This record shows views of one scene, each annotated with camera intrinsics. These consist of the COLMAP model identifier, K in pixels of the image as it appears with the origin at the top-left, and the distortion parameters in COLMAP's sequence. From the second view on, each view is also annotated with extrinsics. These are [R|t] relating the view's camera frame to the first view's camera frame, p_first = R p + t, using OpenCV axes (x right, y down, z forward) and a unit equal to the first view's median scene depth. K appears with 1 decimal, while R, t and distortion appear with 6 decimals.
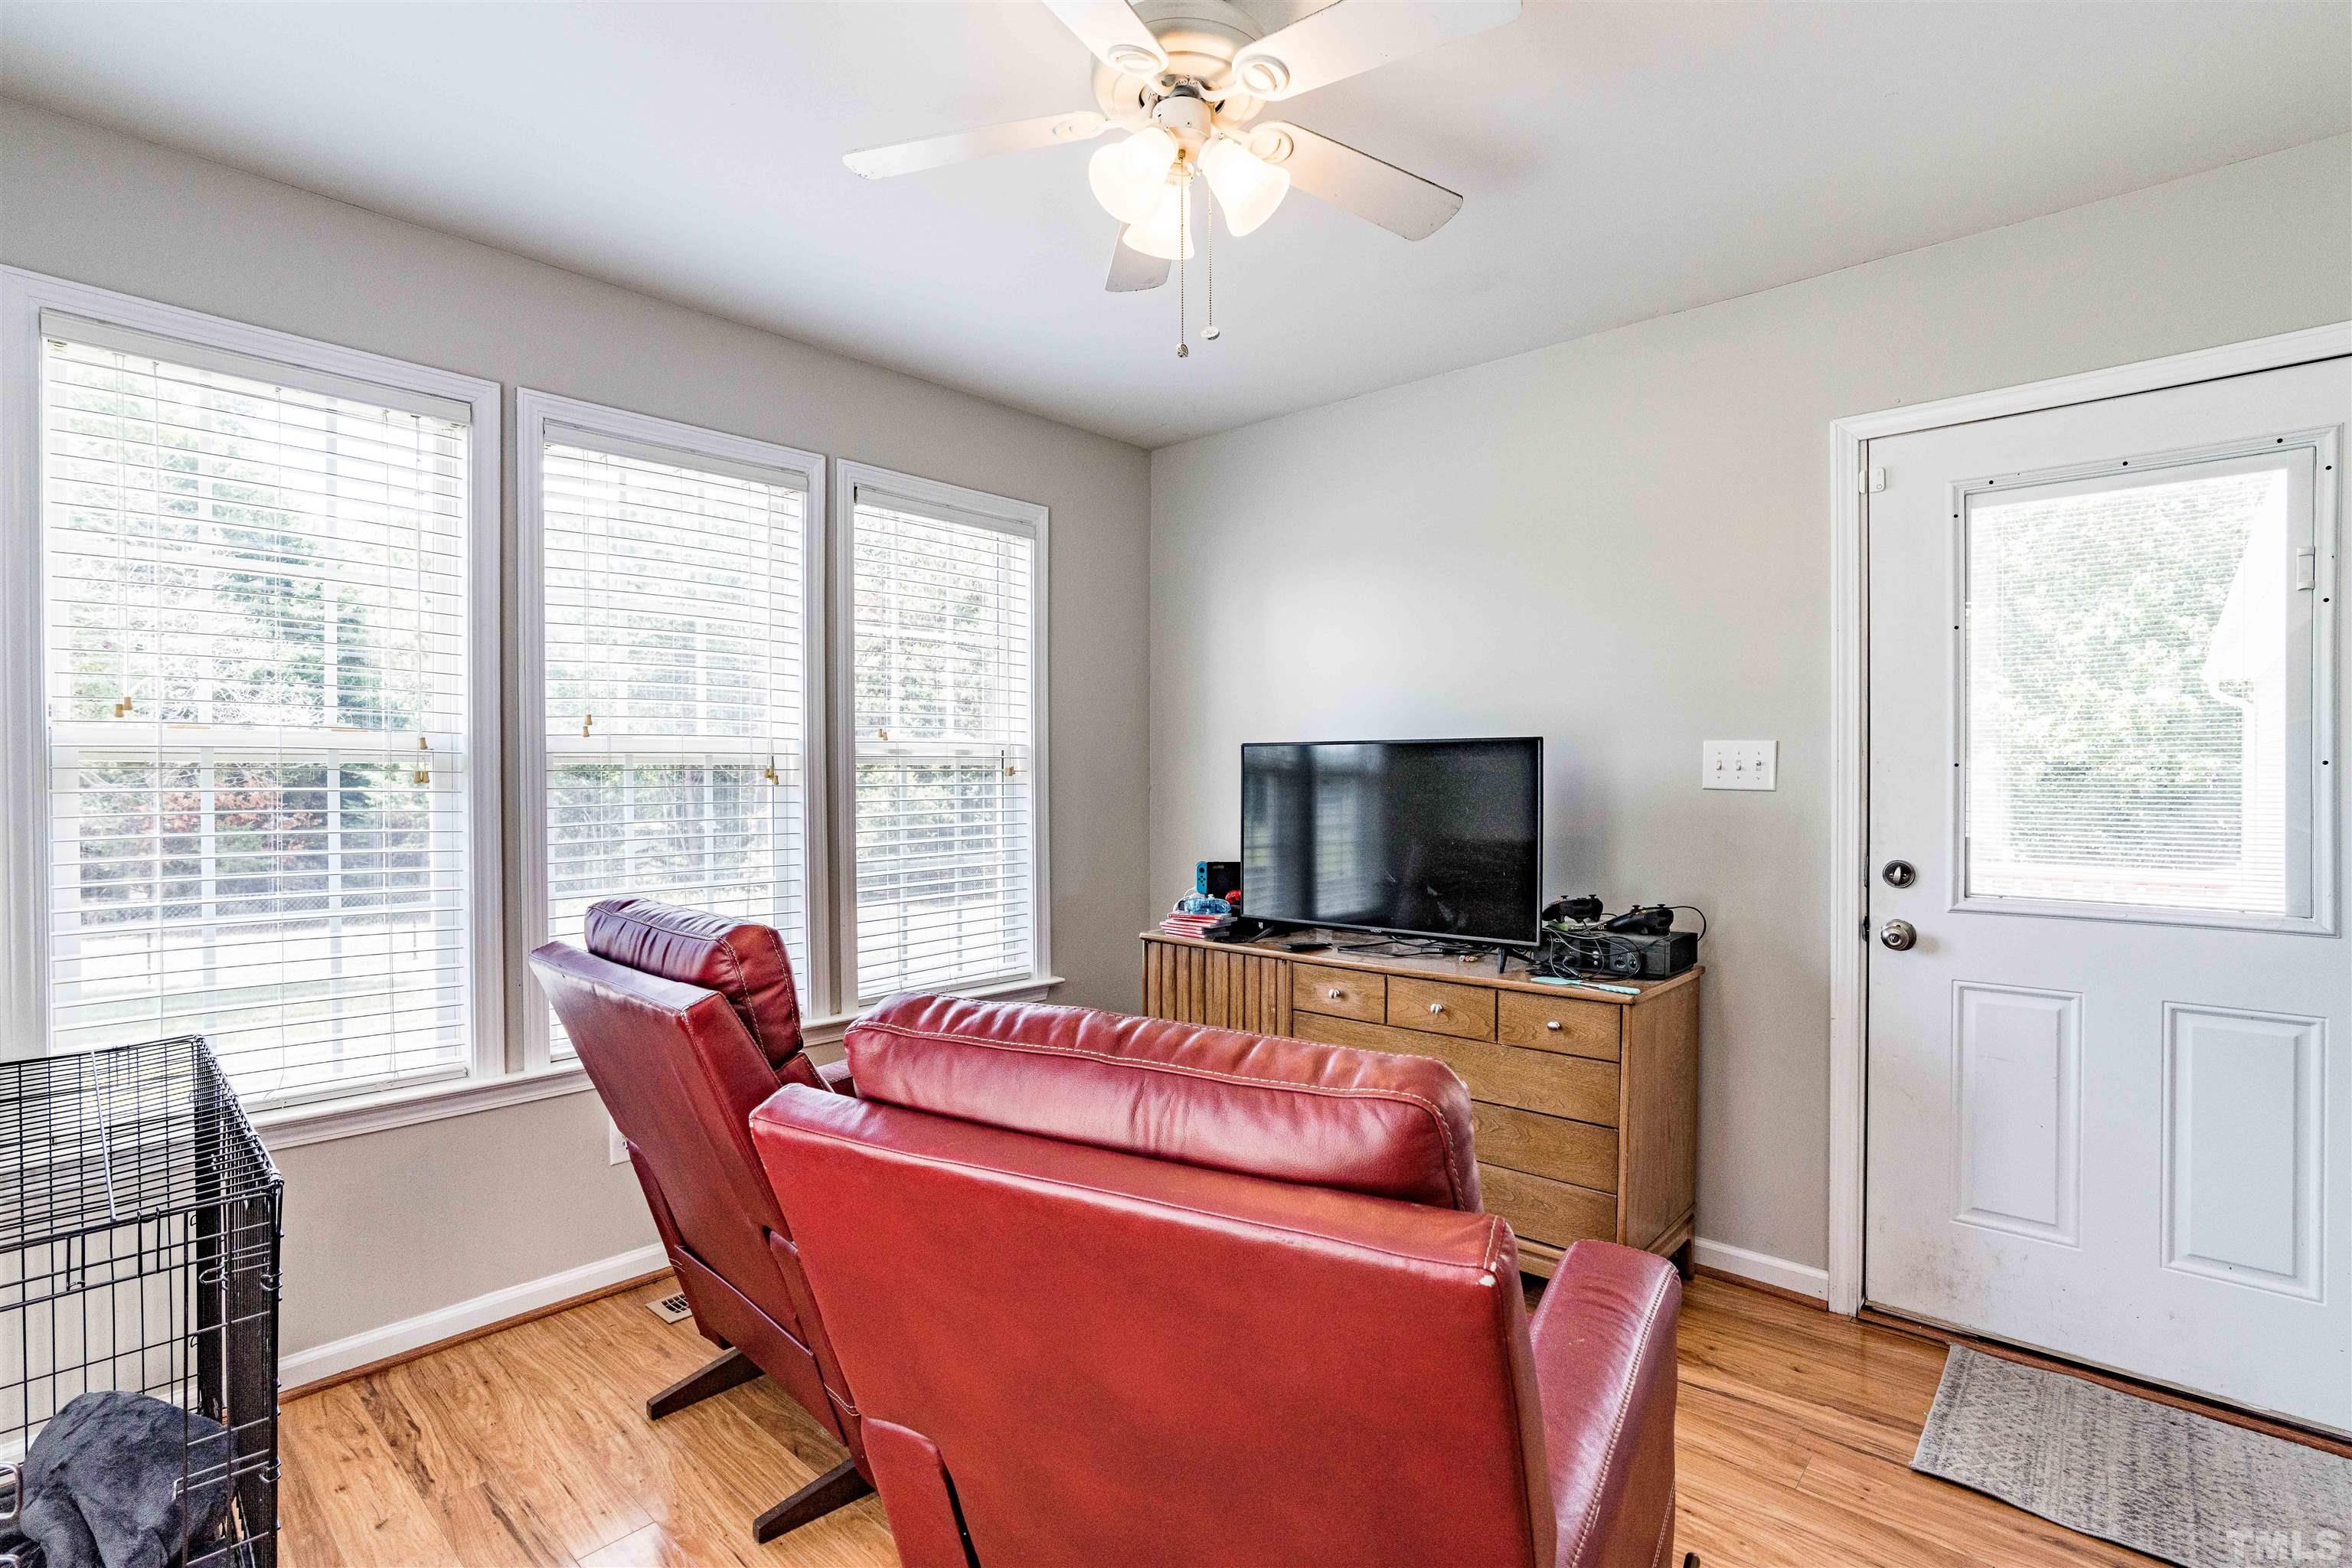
lens RADIAL K [[1095.0, 0, 1181.7], [0, 1095.0, 782.4], [0, 0, 1]] dist [-0.047389, 0.026157]
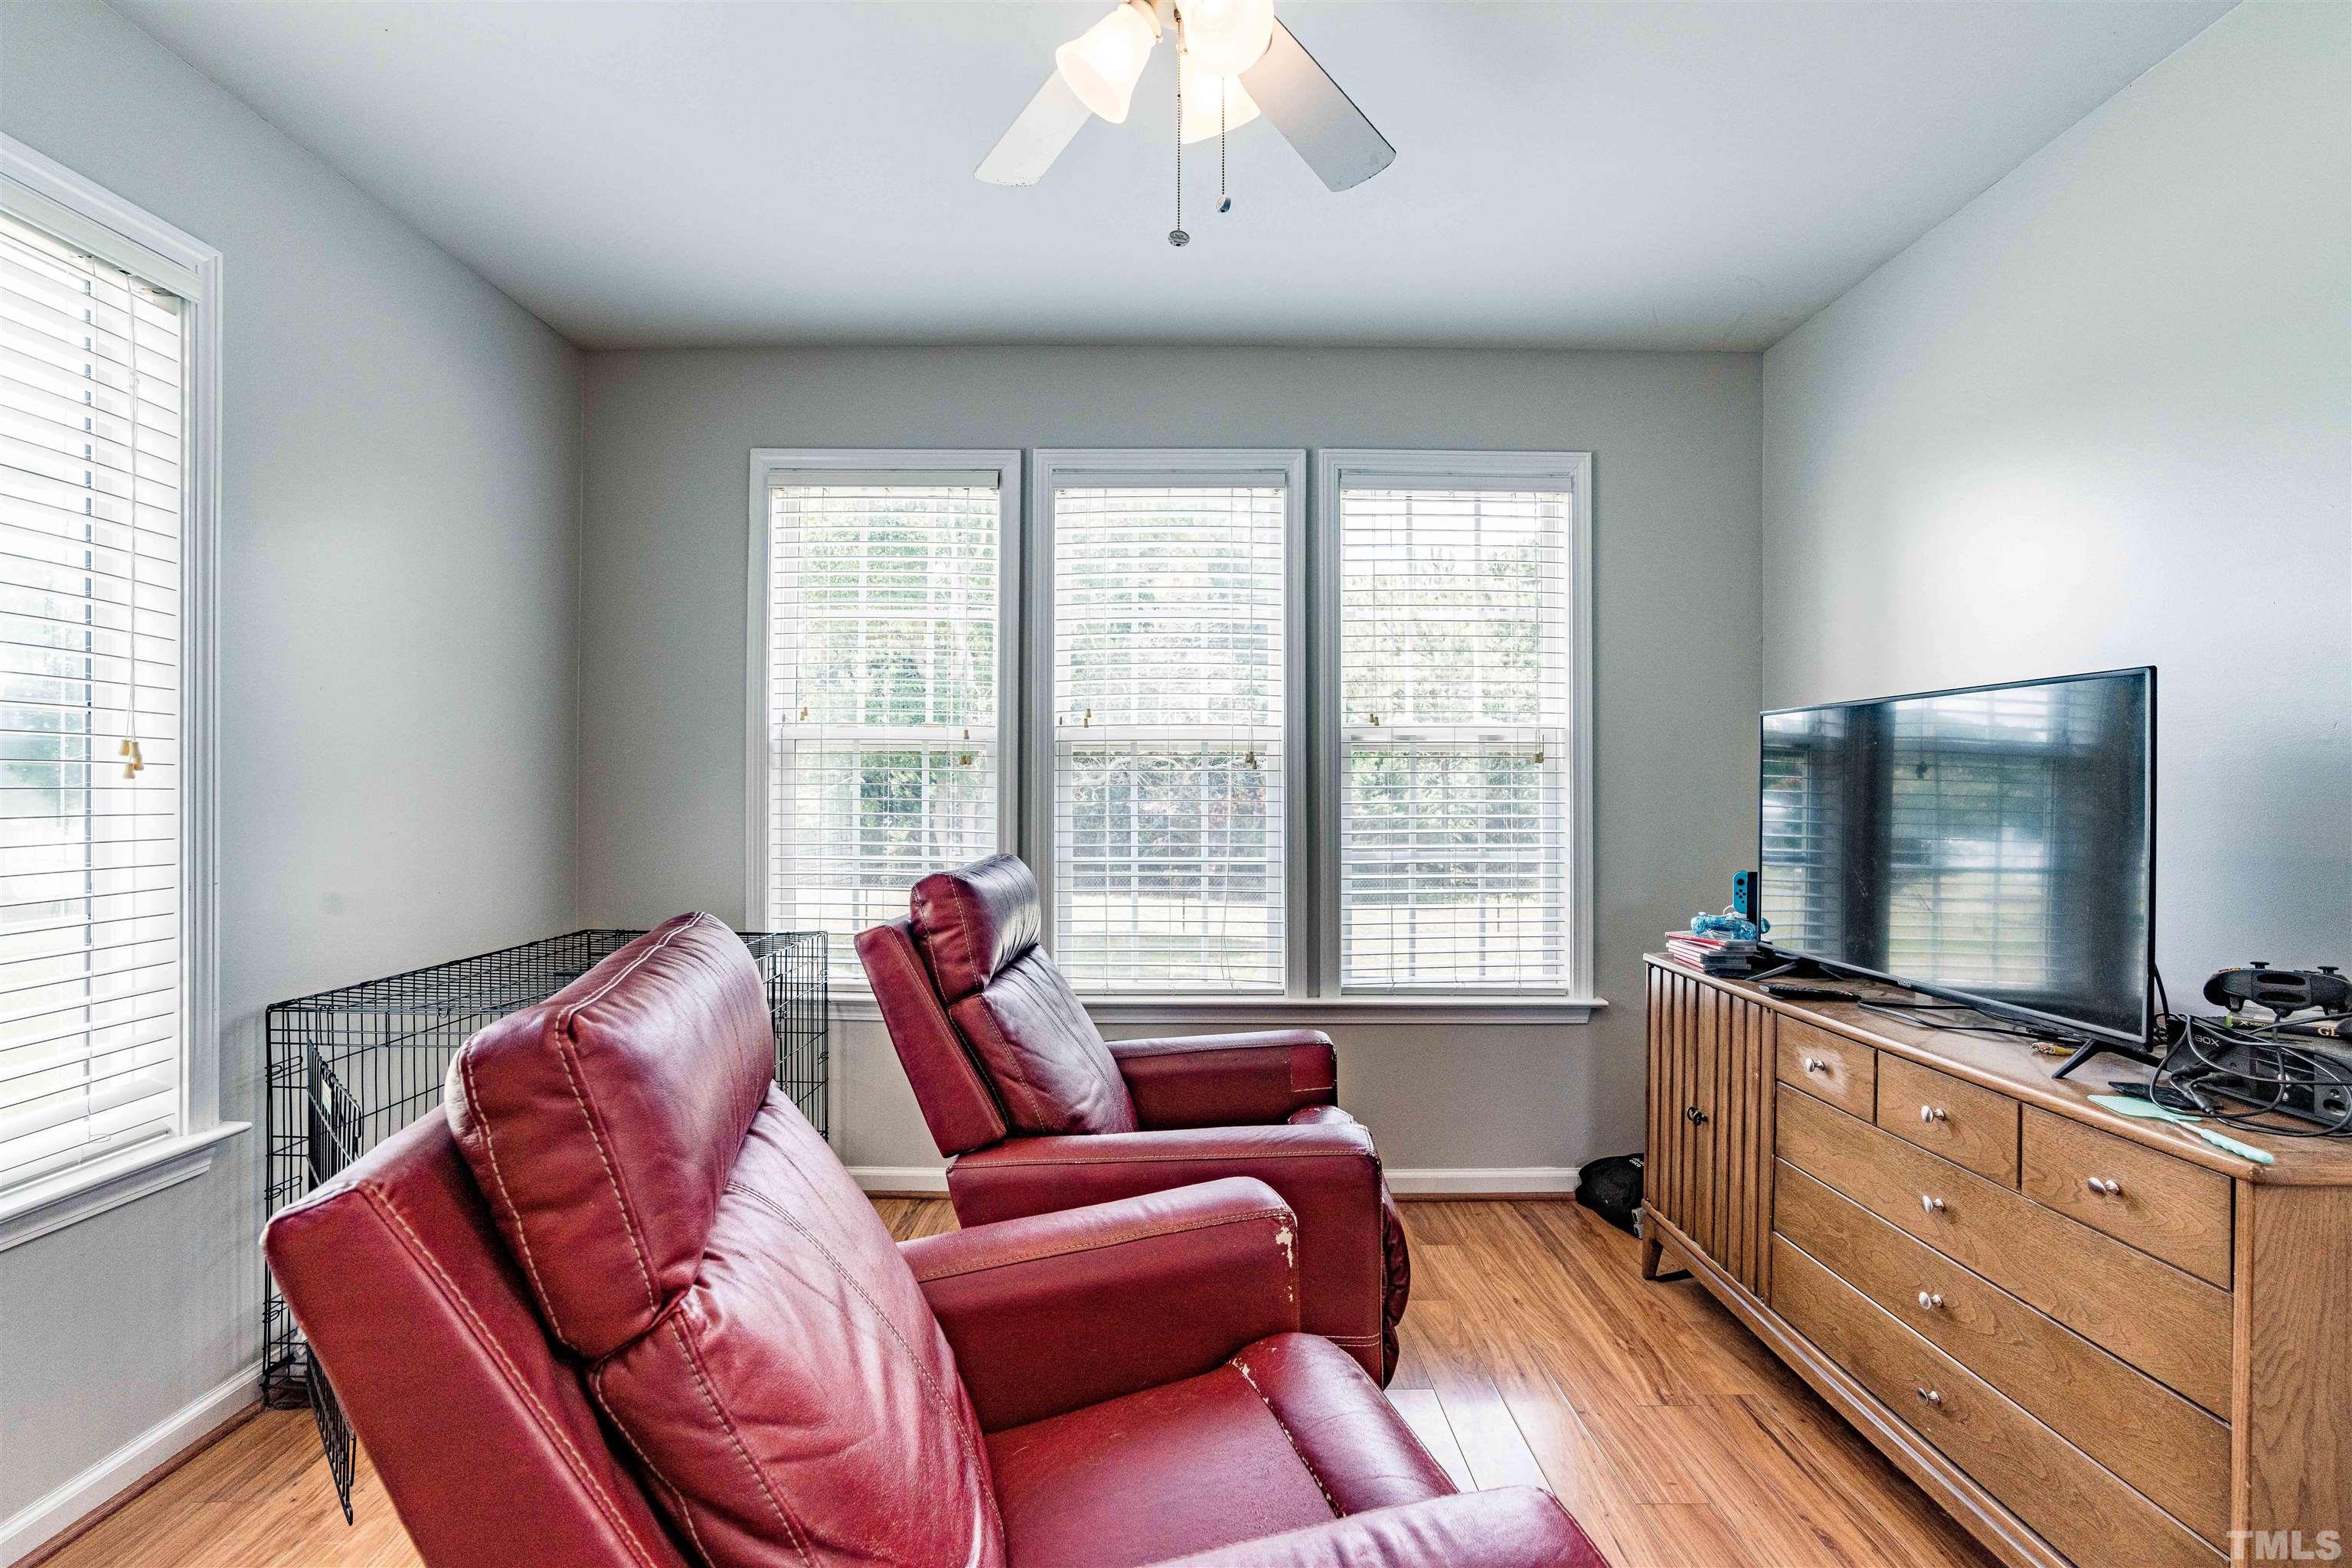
lens RADIAL K [[1071.3, 0, 1176.7], [0, 1071.3, 781.9], [0, 0, 1]] dist [-0.043668, 0.020824]
pose [[0.673887, 0.001151, -0.738834, 0.338925], [-0.010570, 0.999911, -0.008083, 0.023183], [0.738759, 0.013256, 0.673839, 0.239029]]
